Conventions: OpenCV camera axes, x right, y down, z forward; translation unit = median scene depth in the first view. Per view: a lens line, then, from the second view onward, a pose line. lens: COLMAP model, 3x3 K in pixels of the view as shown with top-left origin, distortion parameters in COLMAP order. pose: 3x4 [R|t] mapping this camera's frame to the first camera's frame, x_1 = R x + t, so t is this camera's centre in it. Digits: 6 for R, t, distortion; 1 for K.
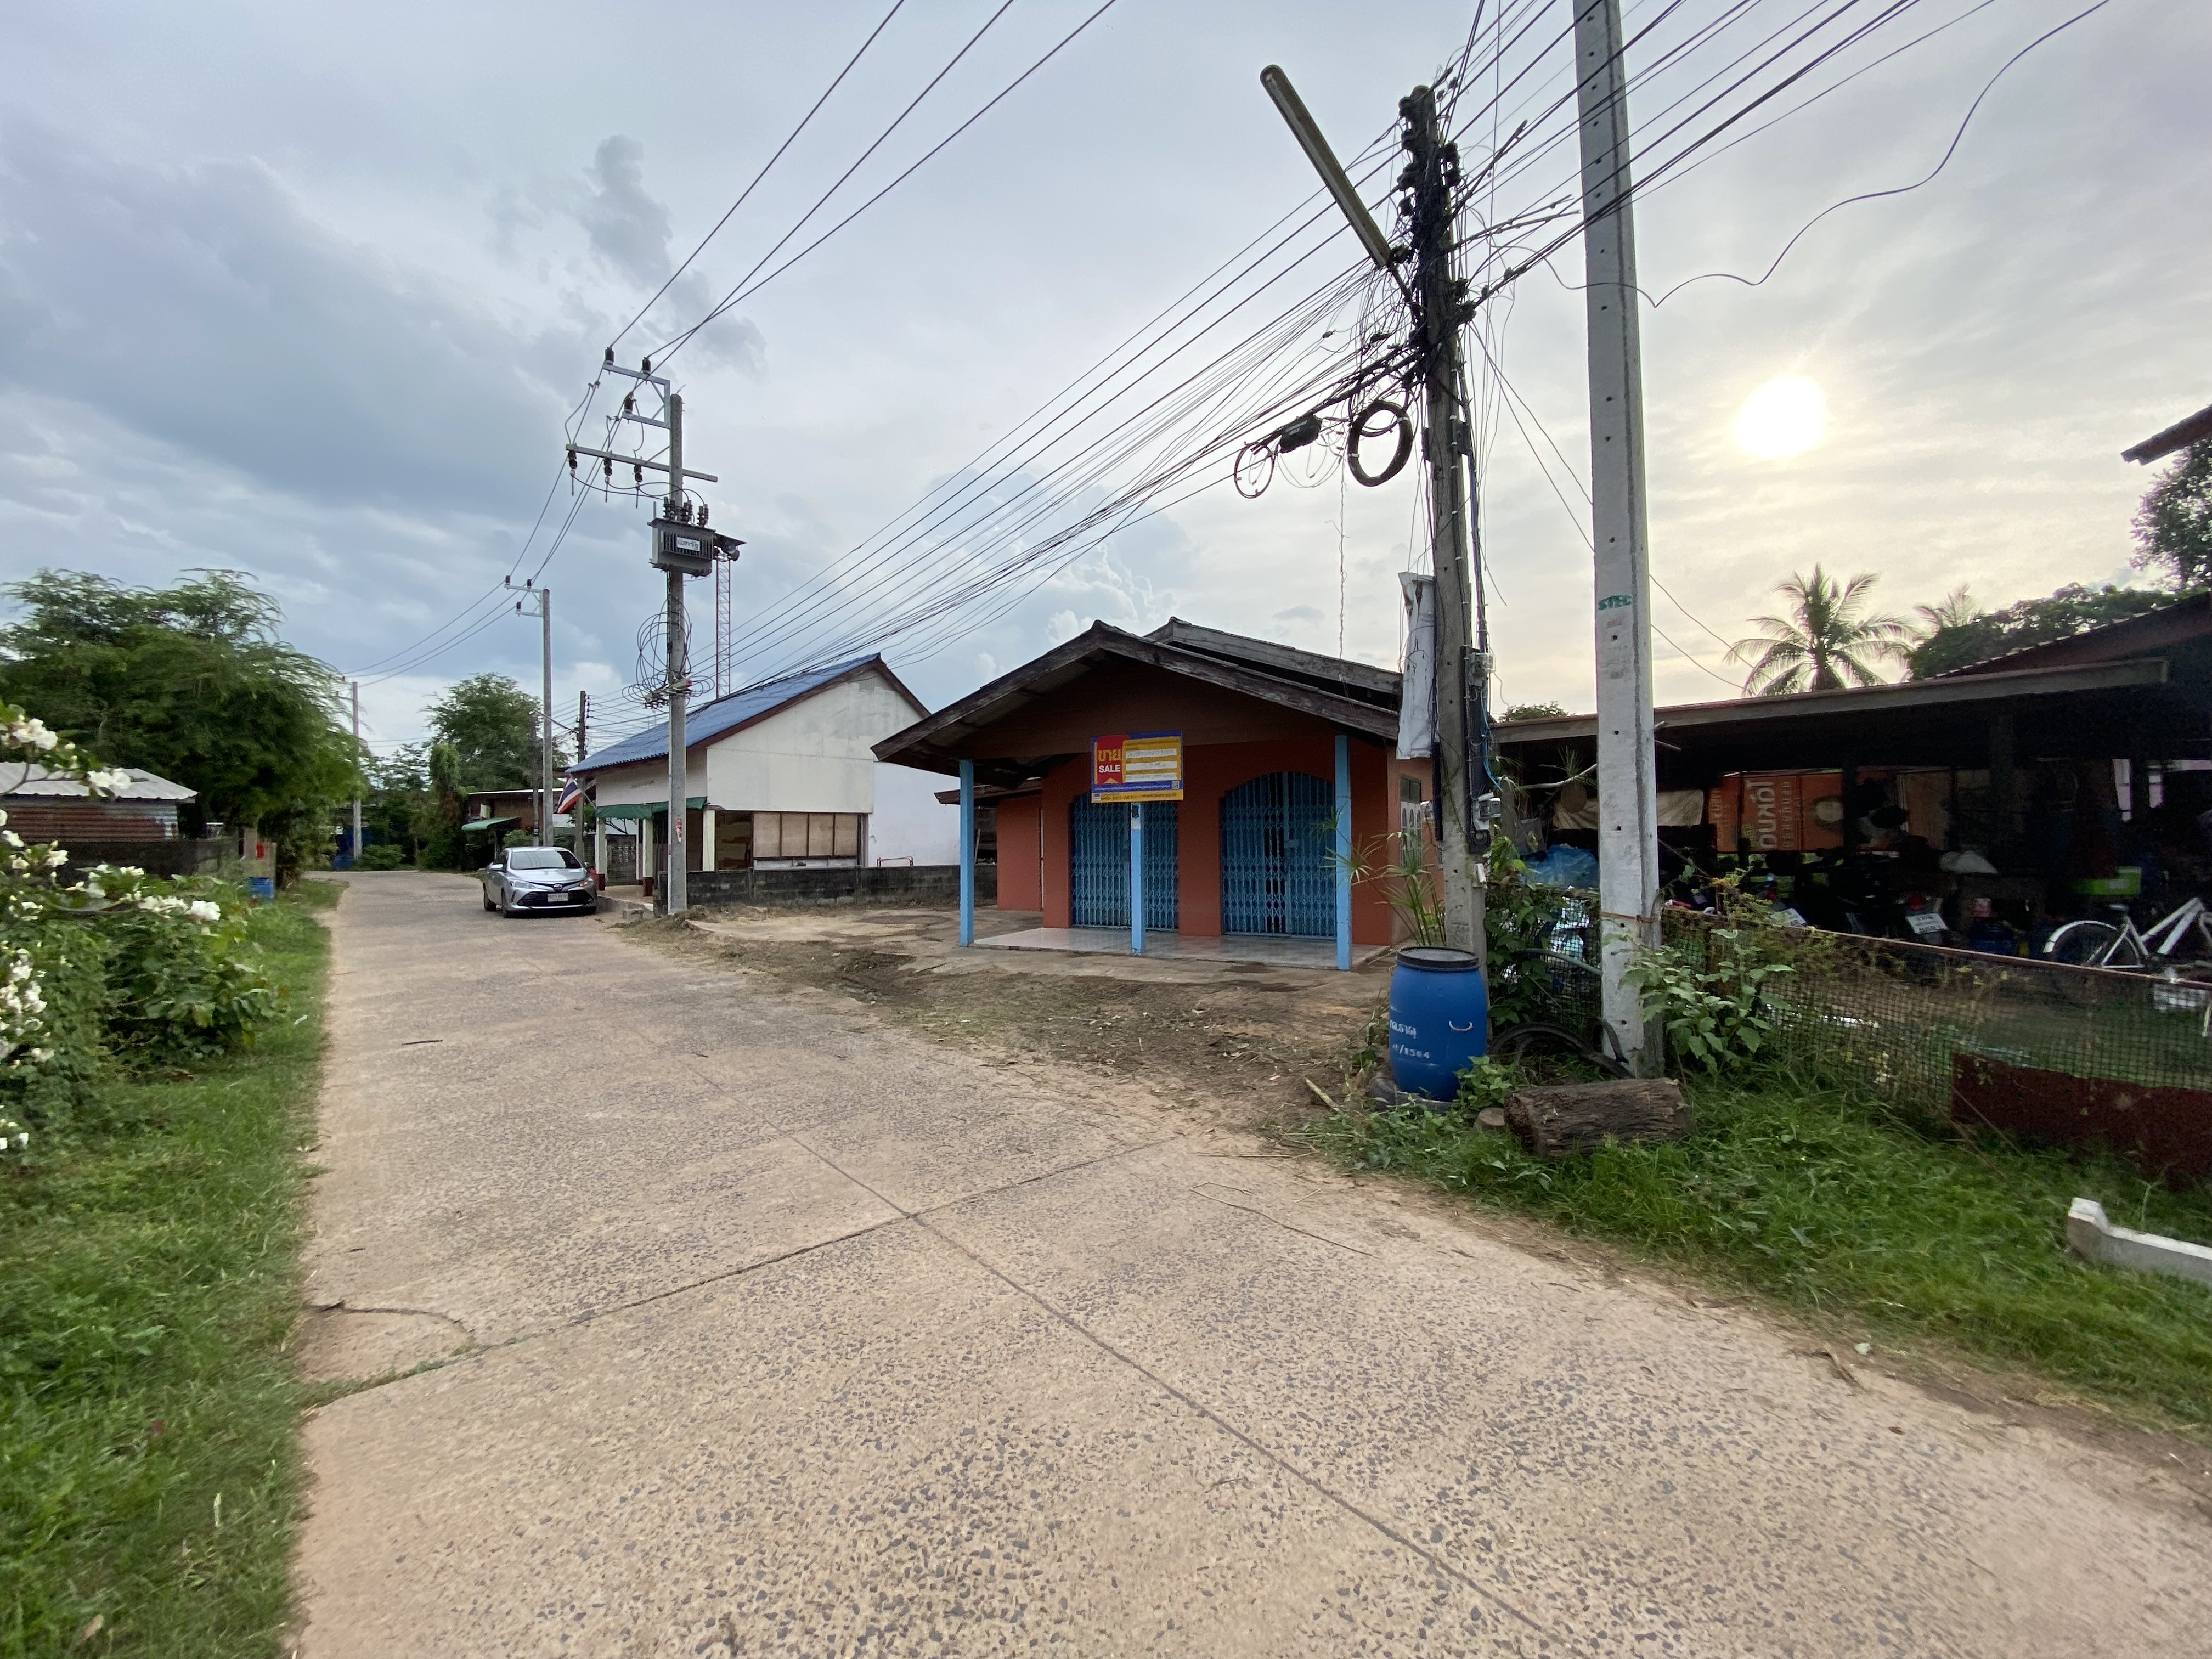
lens RADIAL K [[895.4, 0, 1106.0], [0, 895.4, 829.5], [0, 0, 1]] dist [-0.000841, -0.008065]
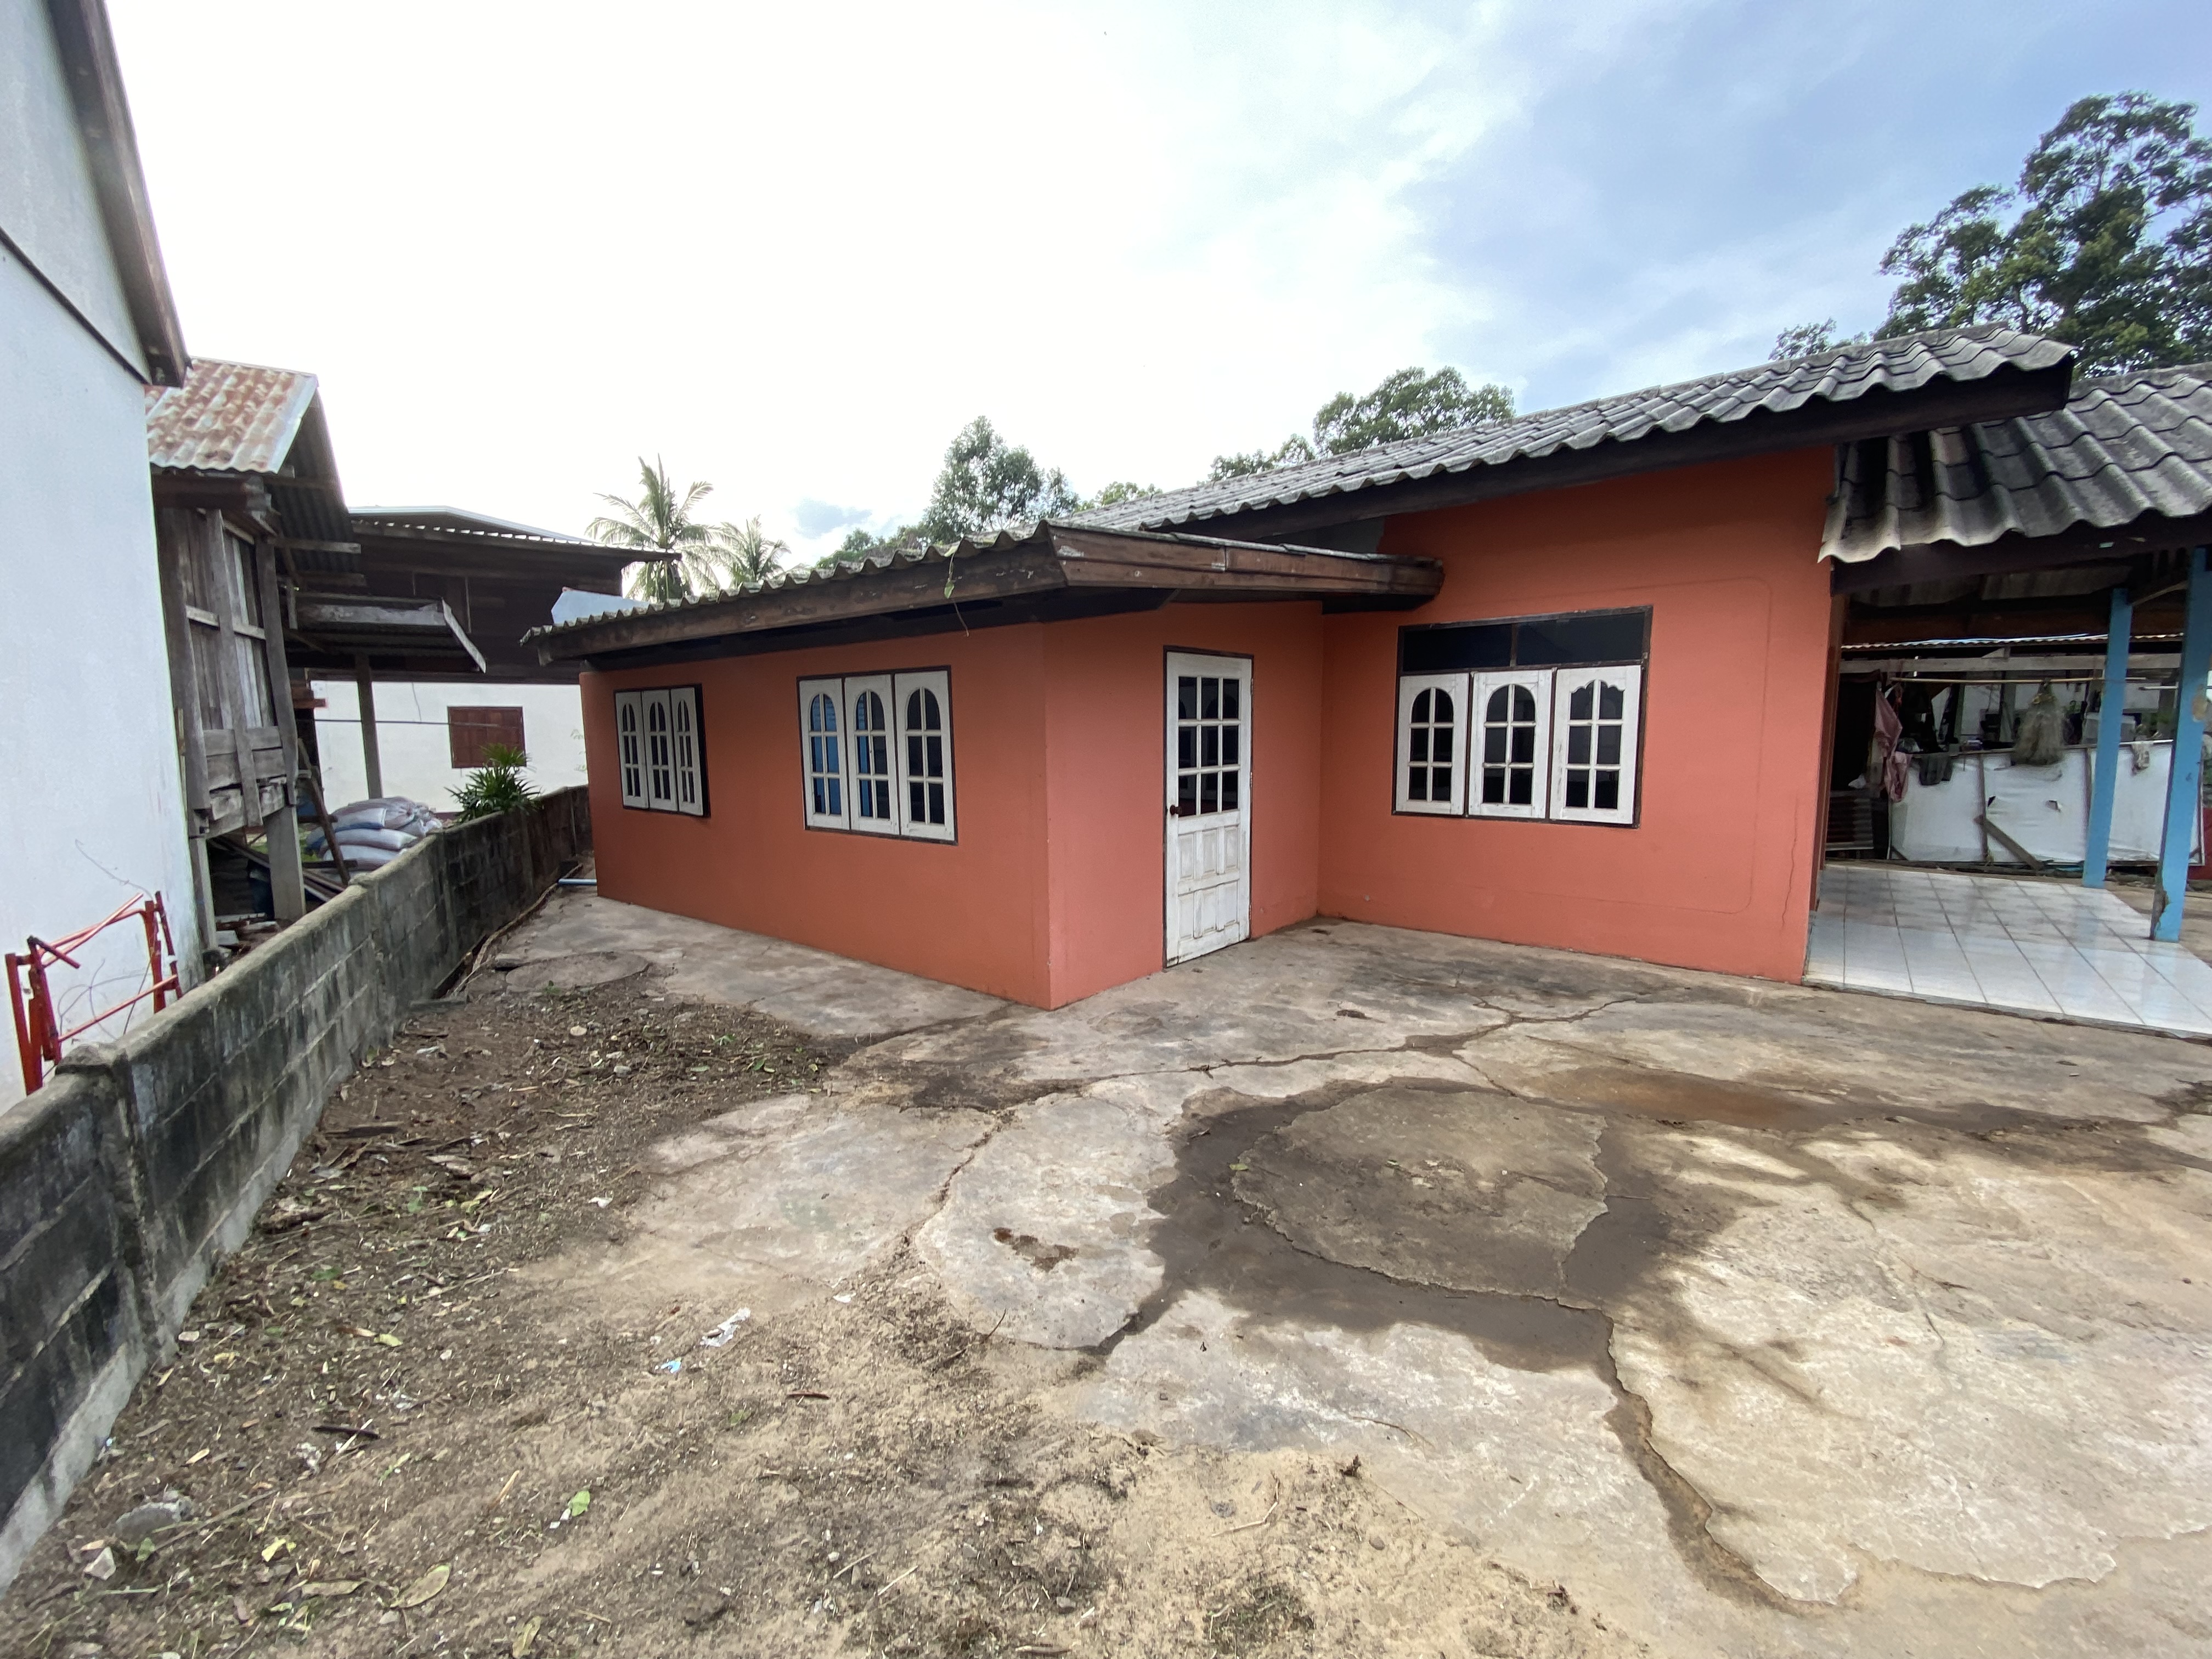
lens RADIAL K [[895.4, 0, 1106.0], [0, 895.4, 829.5], [0, 0, 1]] dist [-0.000841, -0.008065]
pose [[0.205115, -0.113513, 0.972133, -0.602255], [-0.001601, 0.993211, 0.116312, 0.003530], [-0.978737, -0.025414, 0.203541, 1.441788]]
